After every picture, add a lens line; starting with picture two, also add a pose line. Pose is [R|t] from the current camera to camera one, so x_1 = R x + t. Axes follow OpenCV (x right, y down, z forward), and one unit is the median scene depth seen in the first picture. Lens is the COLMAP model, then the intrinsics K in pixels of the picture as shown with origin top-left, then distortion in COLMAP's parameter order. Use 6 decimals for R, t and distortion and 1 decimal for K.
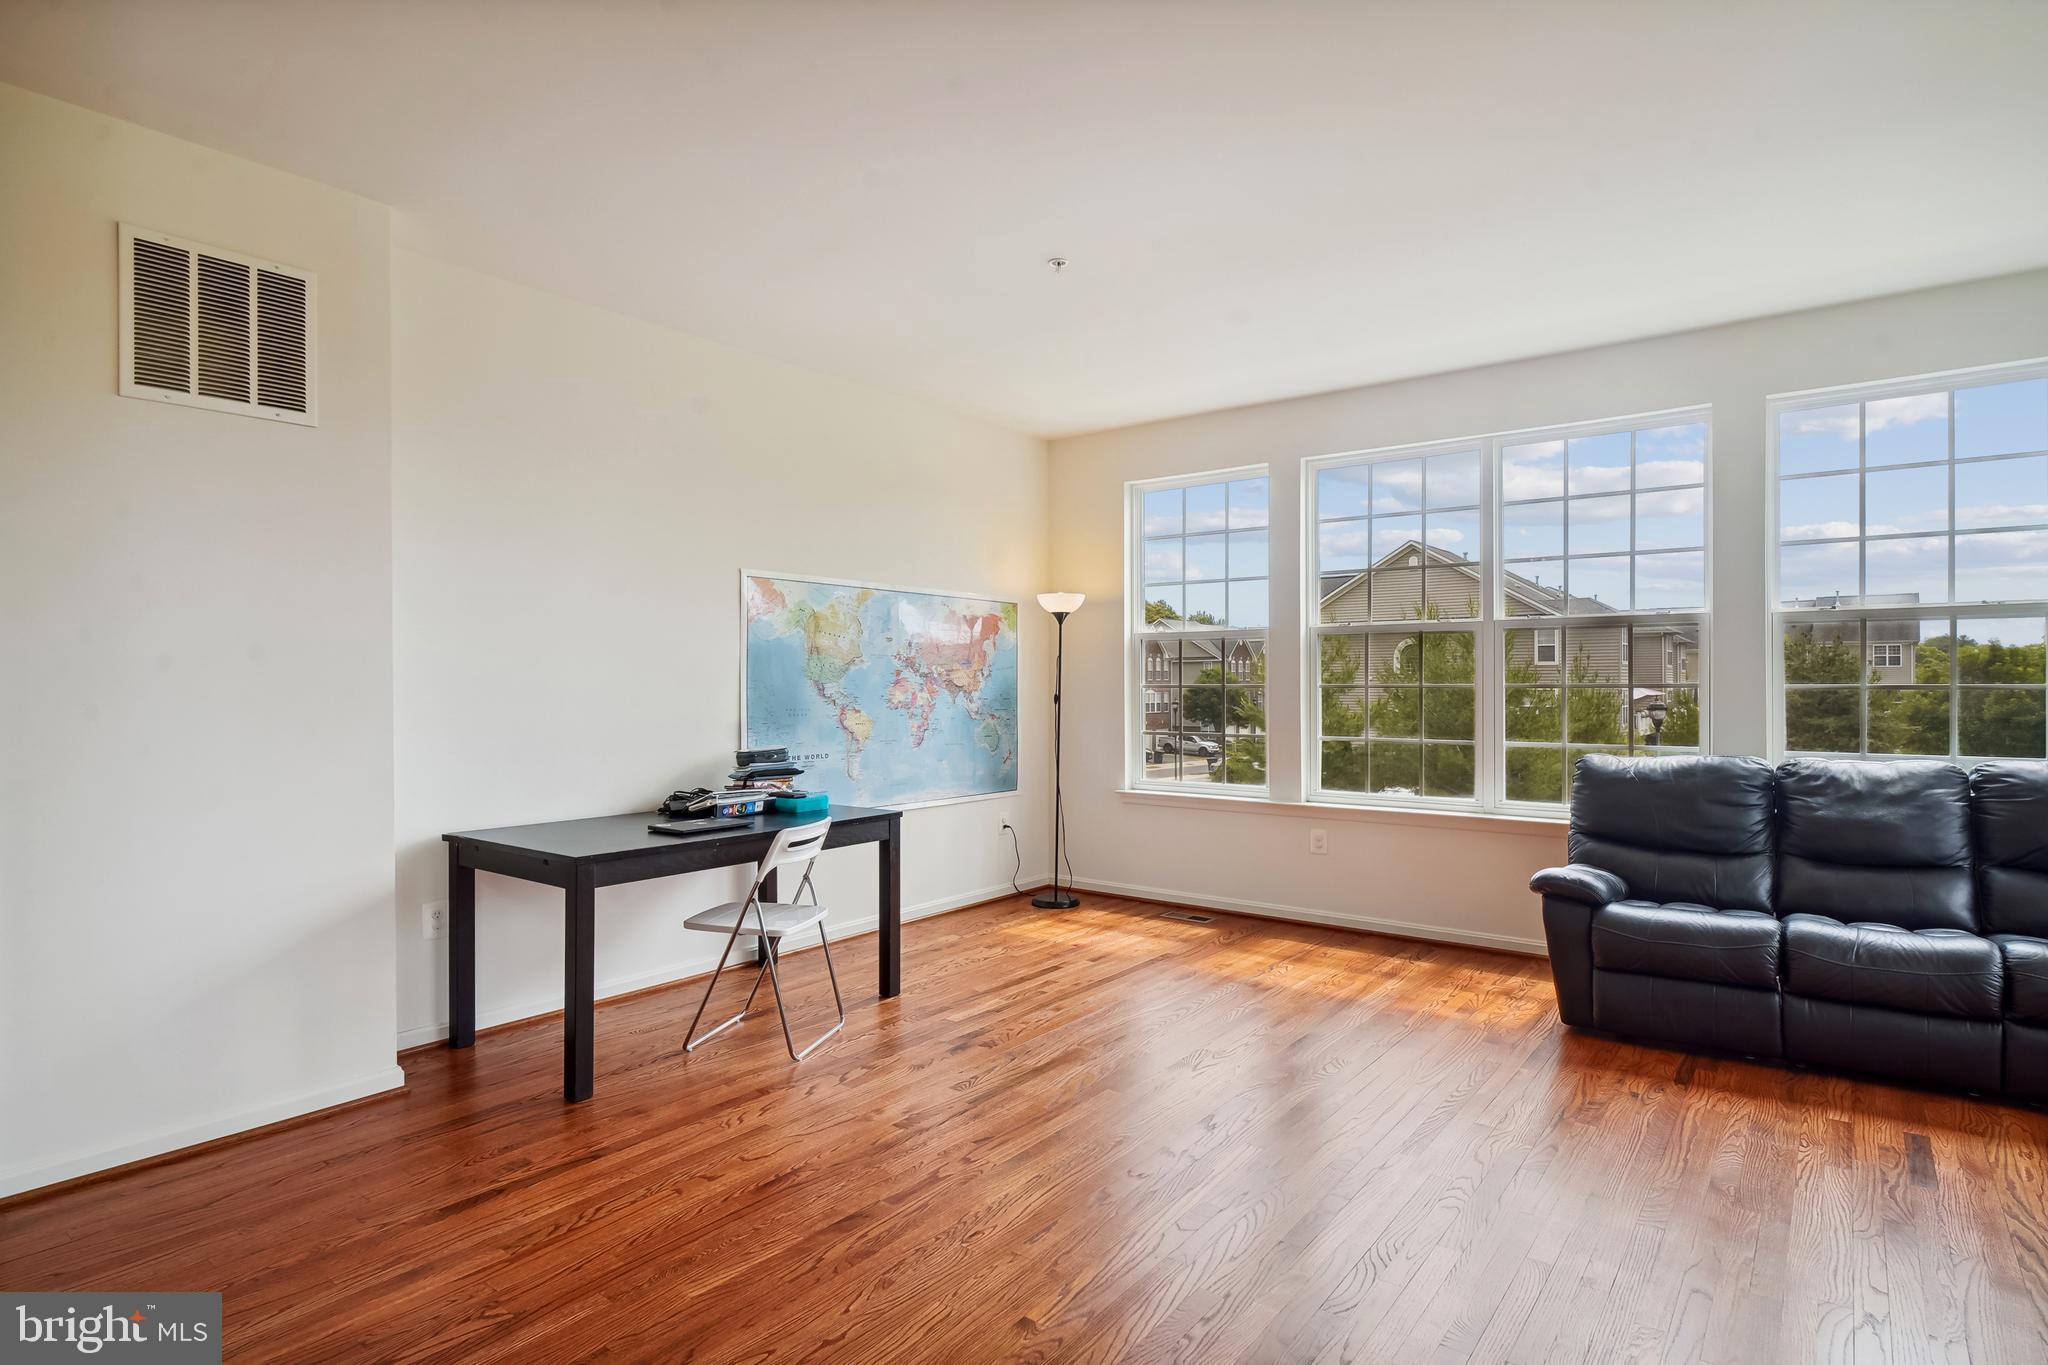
lens RADIAL K [[1084.9, 0, 1019.9], [0, 1084.9, 679.3], [0, 0, 1]] dist [-0.002853, -0.000164]
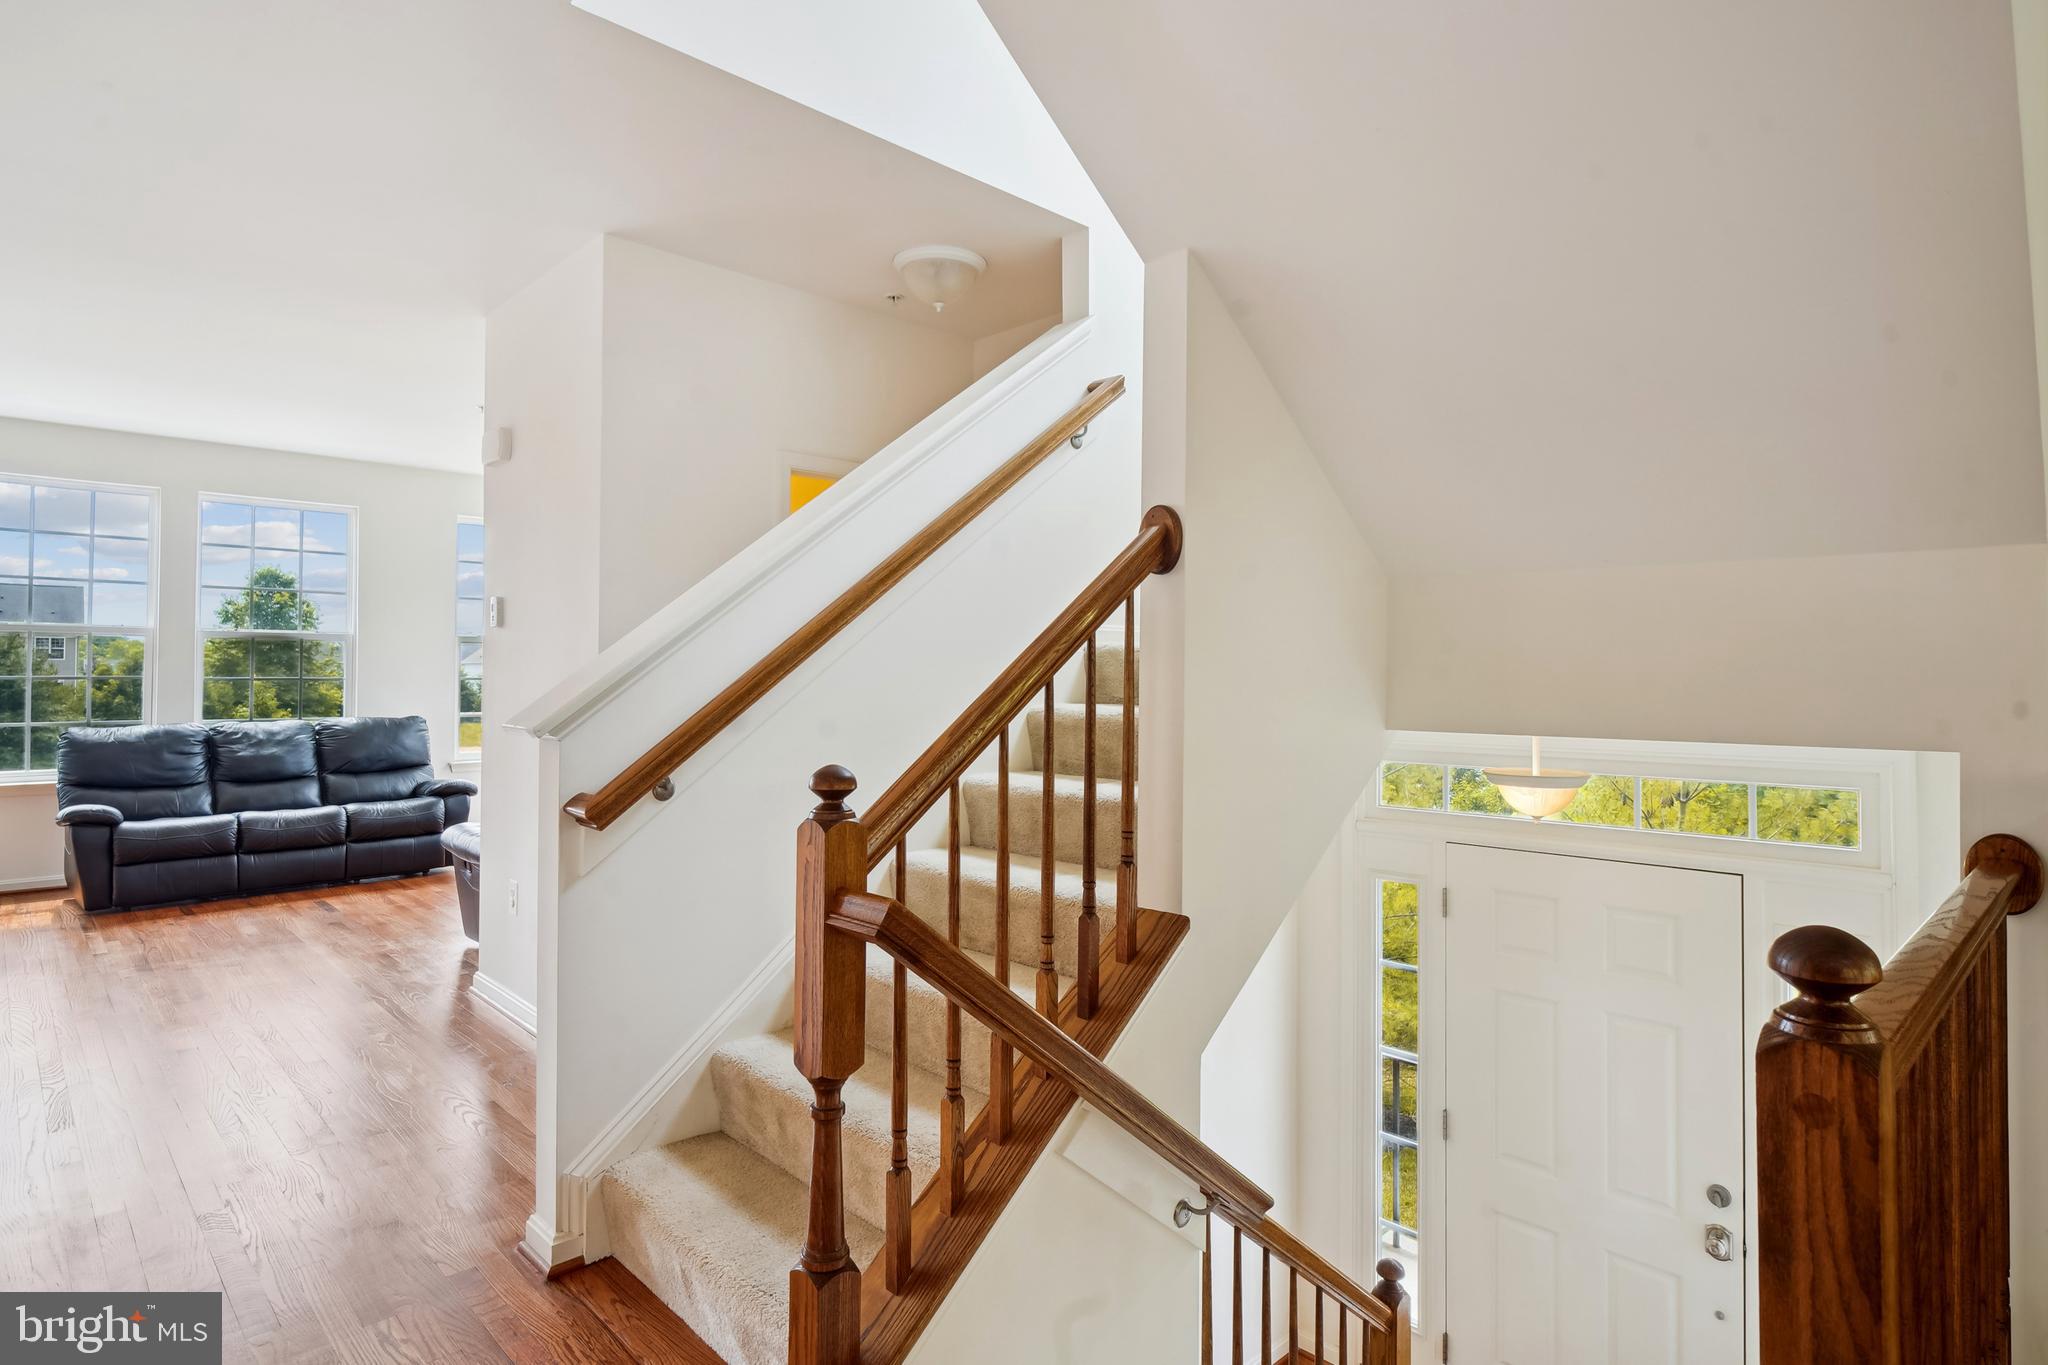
lens RADIAL K [[1084.9, 0, 1025.1], [0, 1084.9, 670.4], [0, 0, 1]] dist [-0.002853, -0.000164]
pose [[0.146984, 0.008087, 0.989106, -0.747158], [-0.006788, 0.999951, -0.007167, -0.003262], [-0.989116, -0.005661, 0.147032, -0.456633]]
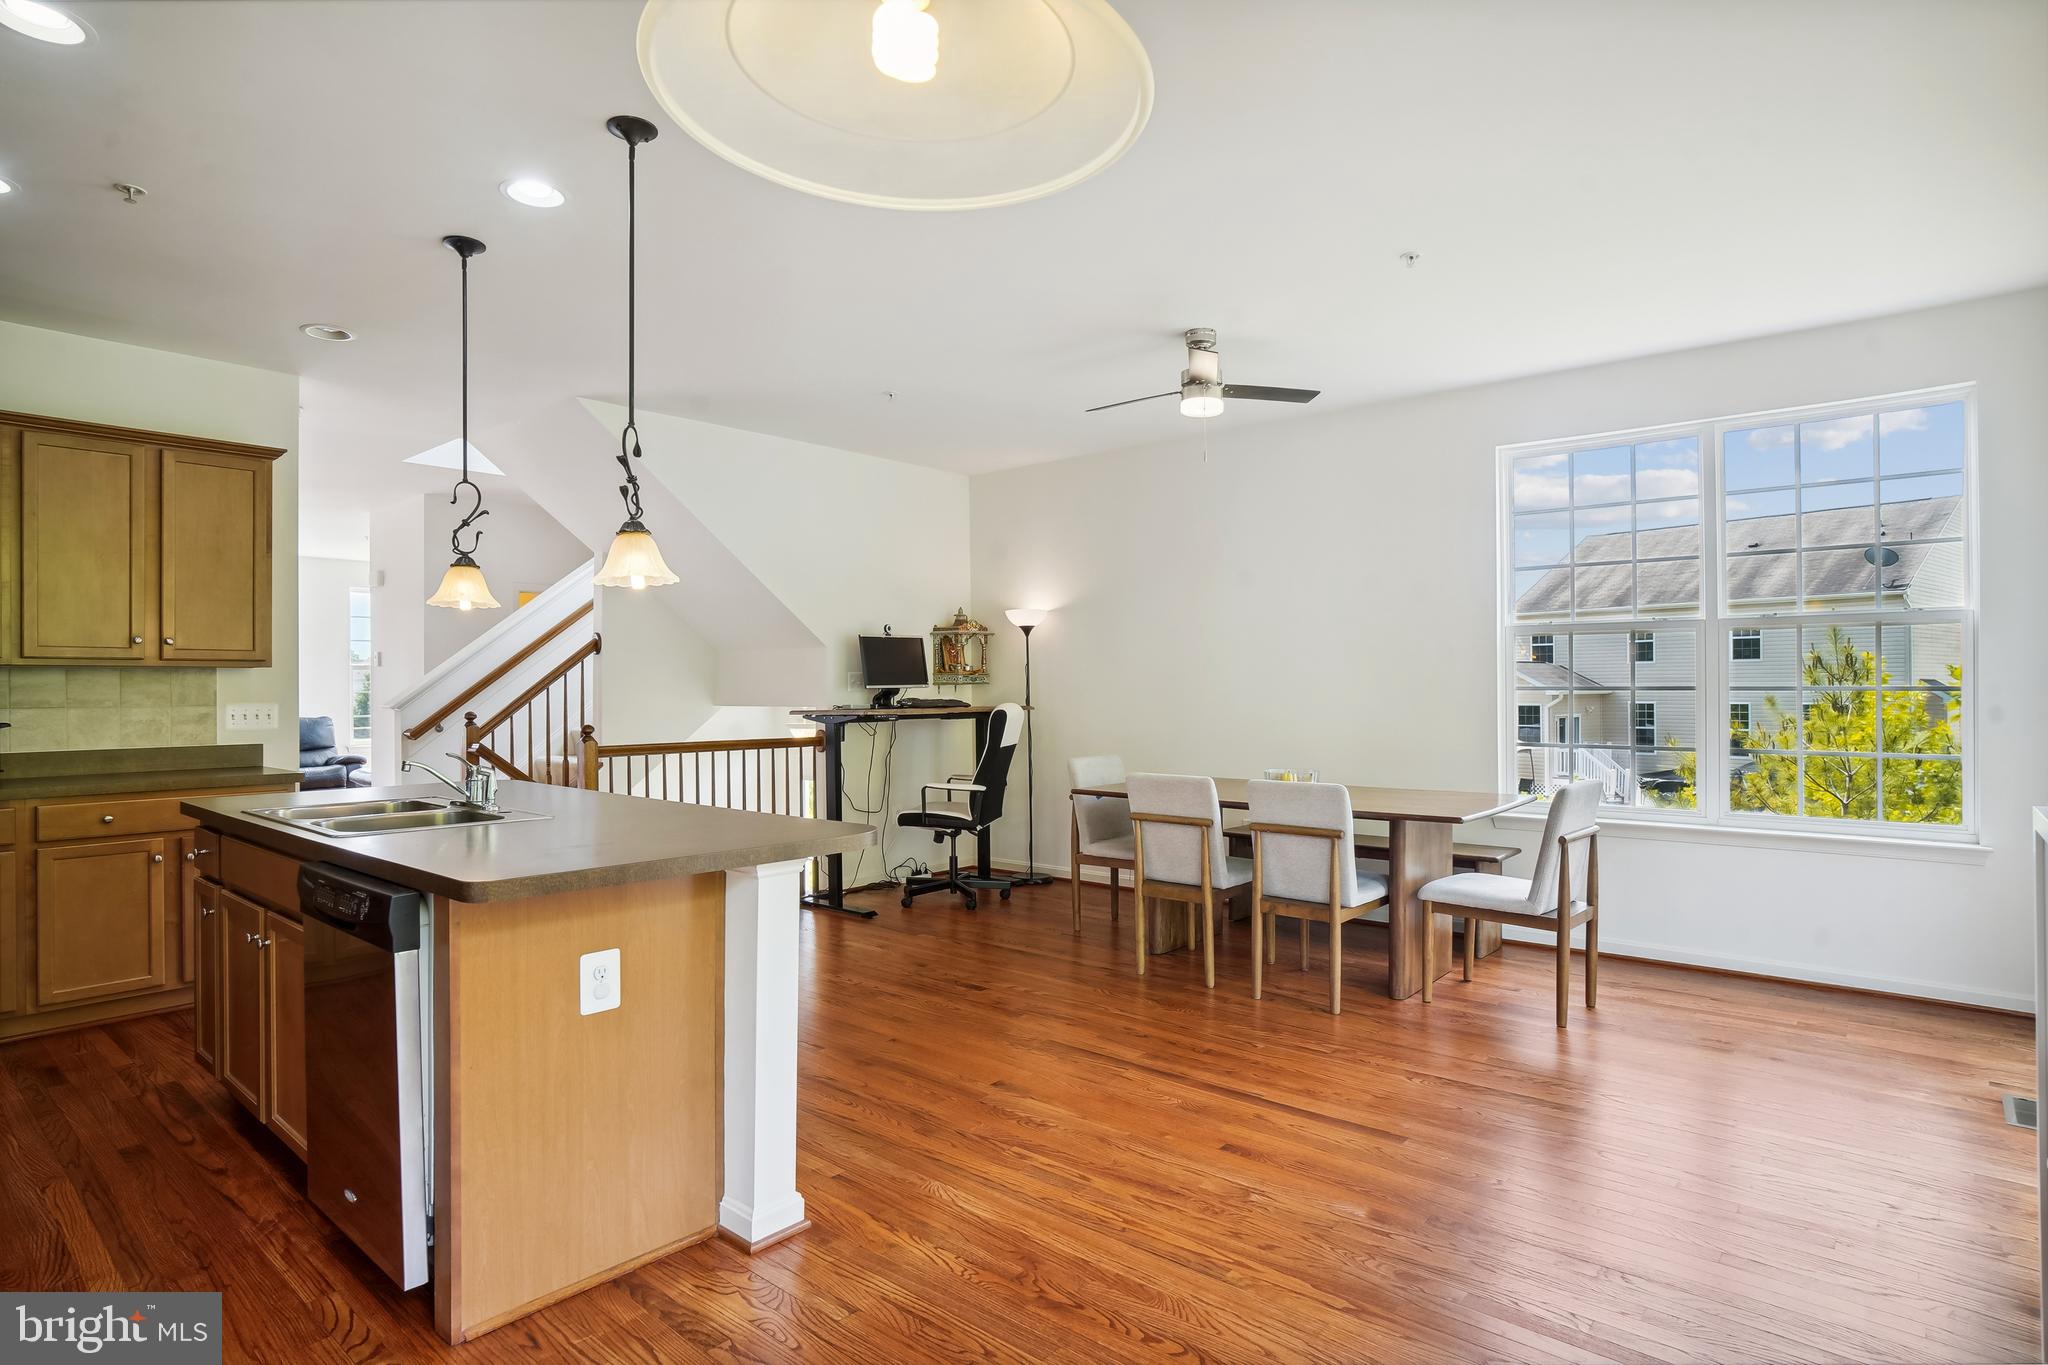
lens RADIAL K [[1084.9, 0, 1012.1], [0, 1084.9, 684.1], [0, 0, 1]] dist [-0.002853, -0.000164]
pose [[0.069642, 0.004277, 0.997563, -1.891917], [0.007266, 0.999962, -0.004795, 0.004727], [-0.997546, 0.007582, 0.069608, -1.235269]]
